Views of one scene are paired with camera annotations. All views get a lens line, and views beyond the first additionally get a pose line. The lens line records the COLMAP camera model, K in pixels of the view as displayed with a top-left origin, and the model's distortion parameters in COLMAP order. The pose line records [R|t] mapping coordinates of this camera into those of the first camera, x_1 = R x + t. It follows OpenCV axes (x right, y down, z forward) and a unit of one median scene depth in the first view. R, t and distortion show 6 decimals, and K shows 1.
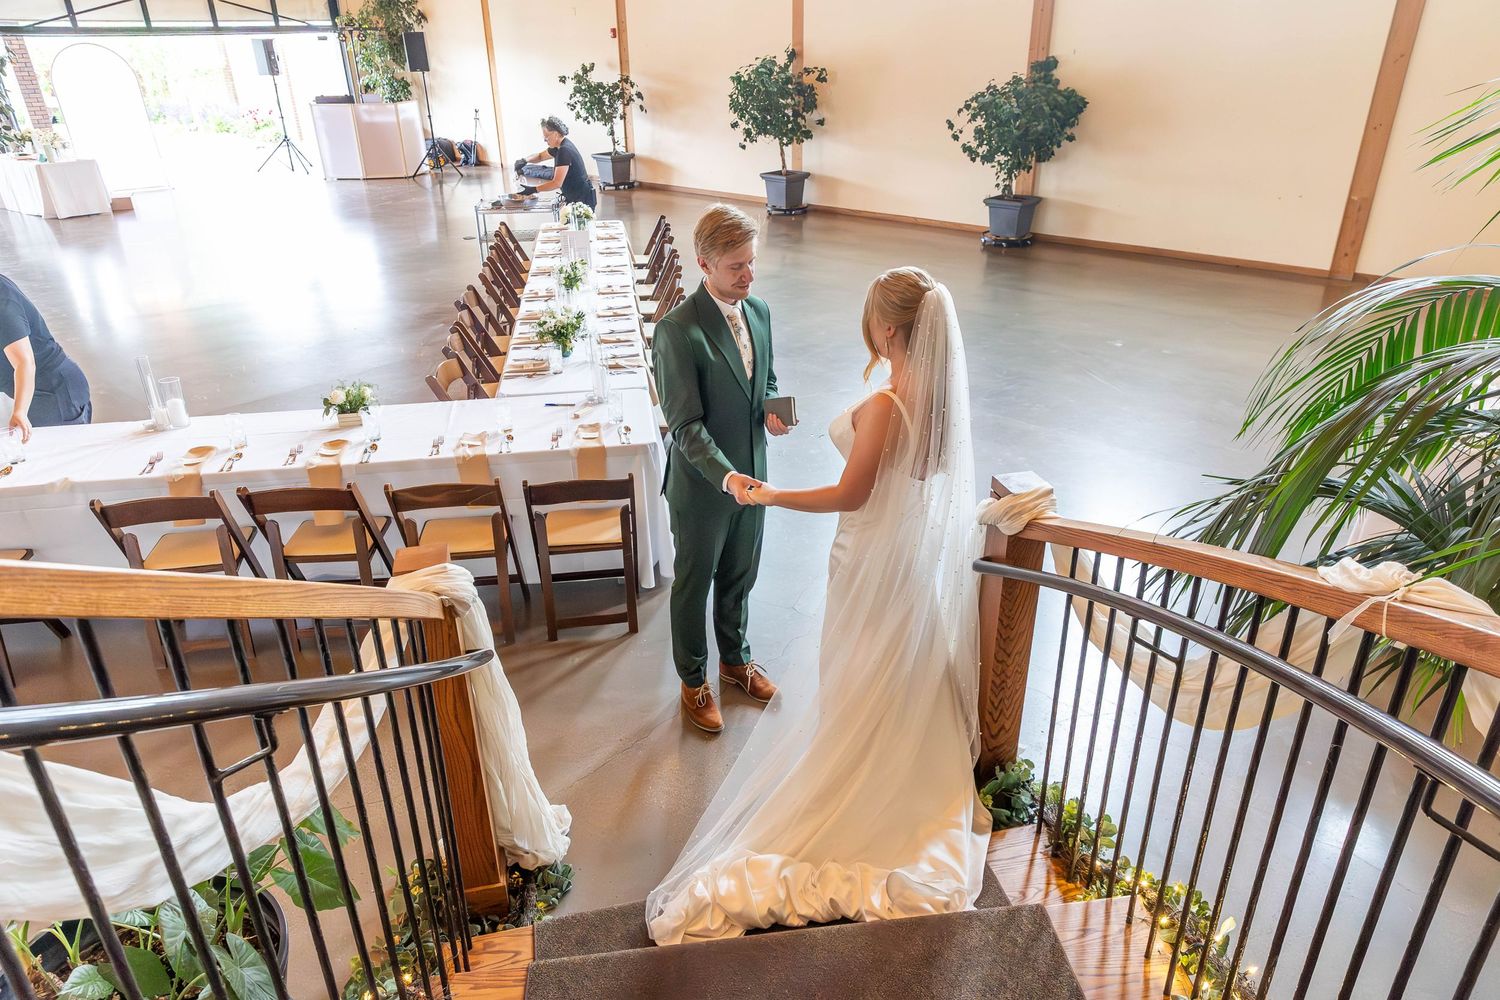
lens RADIAL K [[1028.8, 0, 758.5], [0, 1028.8, 504.7], [0, 0, 1]] dist [0.006273, 0.000344]
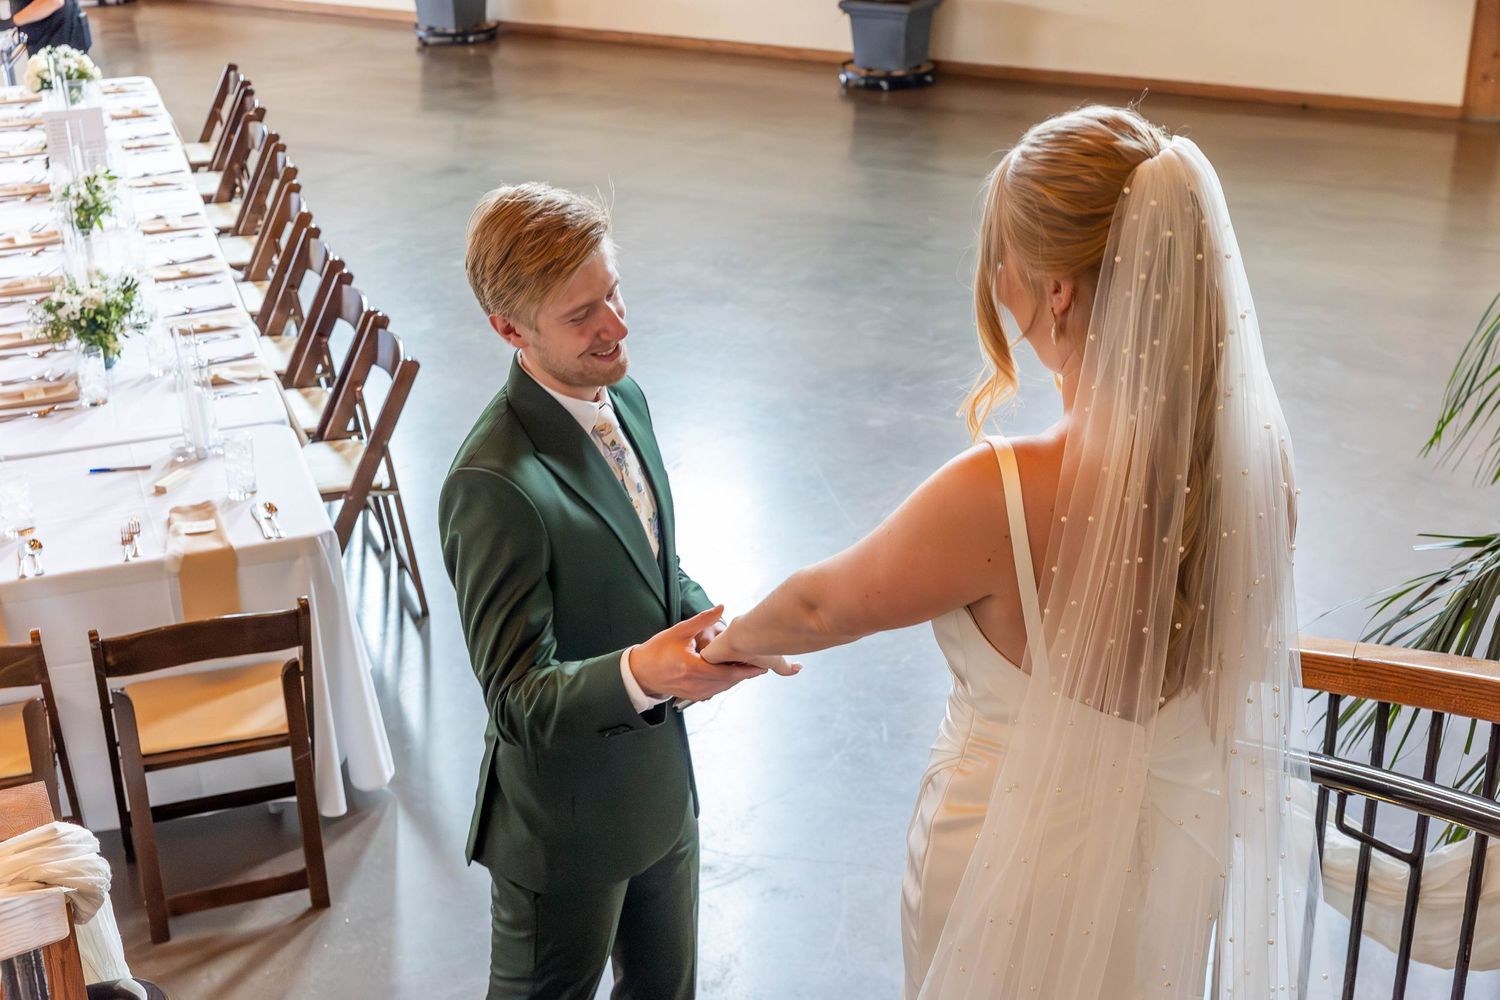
lens RADIAL K [[2050.6, 0, 750.0], [0, 2050.6, 500.0], [0, 0, 1]] dist [0.011682, 0.023412]
pose [[0.982363, -0.080163, 0.168927, -0.067160], [0.087781, 0.995411, -0.038107, -0.018351], [-0.165097, 0.052263, 0.984892, -0.041526]]
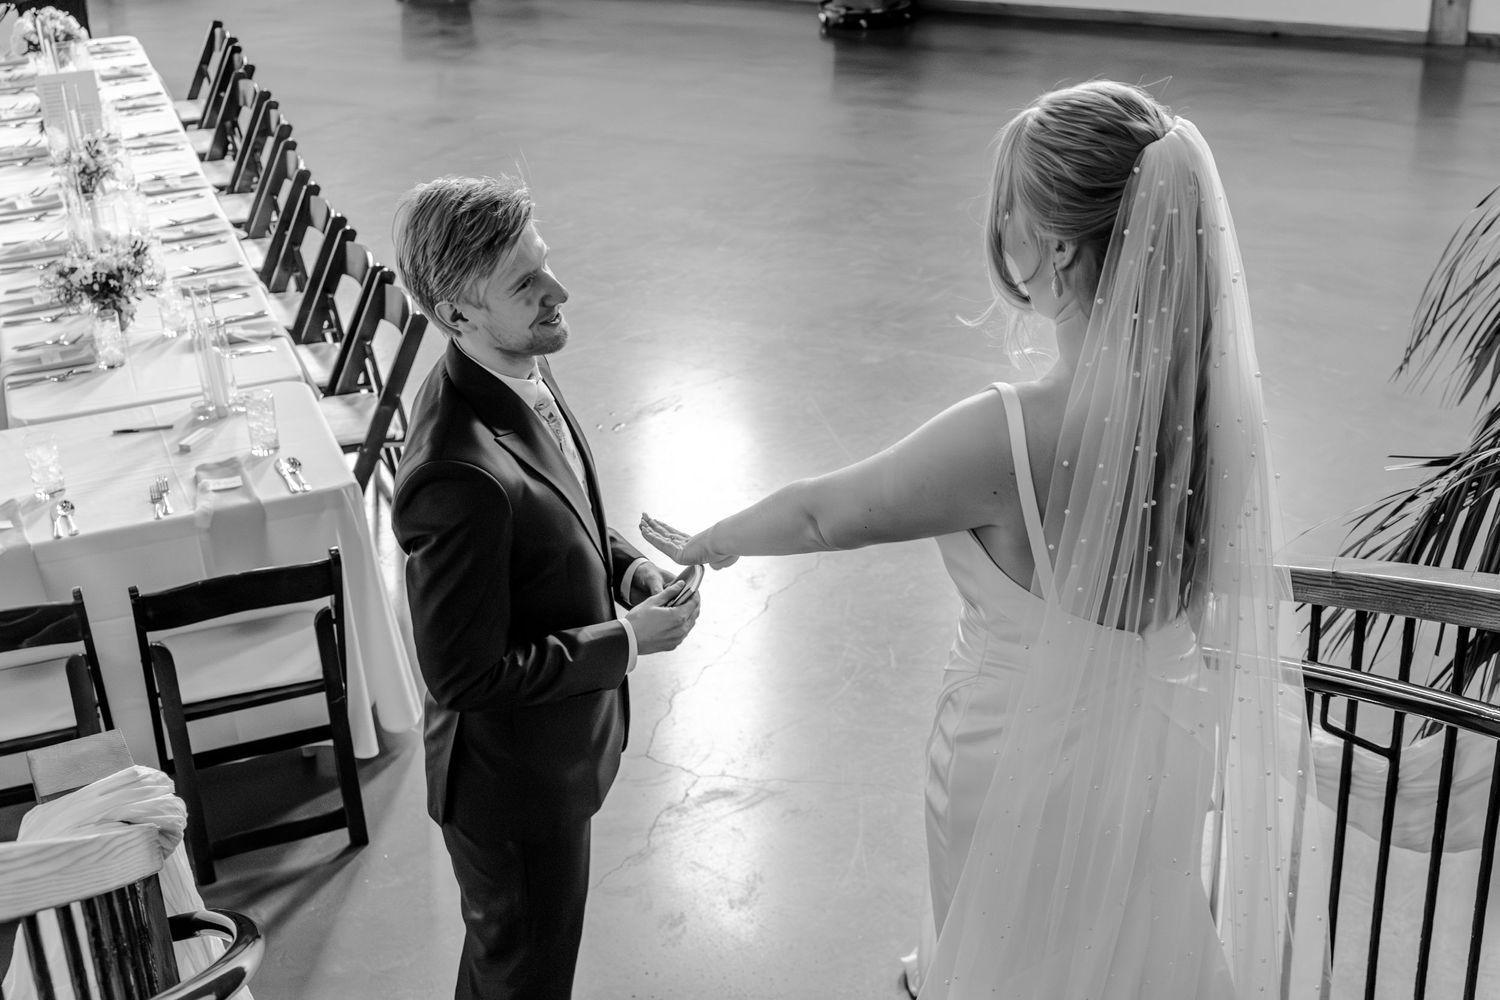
lens RADIAL K [[2048.5, 0, 812.9], [0, 2048.5, 490.8], [0, 0, 1]] dist [-0.003090, 0.055696]
pose [[0.972319, -0.116705, 0.202425, -0.085173], [0.120604, 0.992676, -0.006992, -0.020554], [-0.200127, 0.031212, 0.979273, -0.081194]]
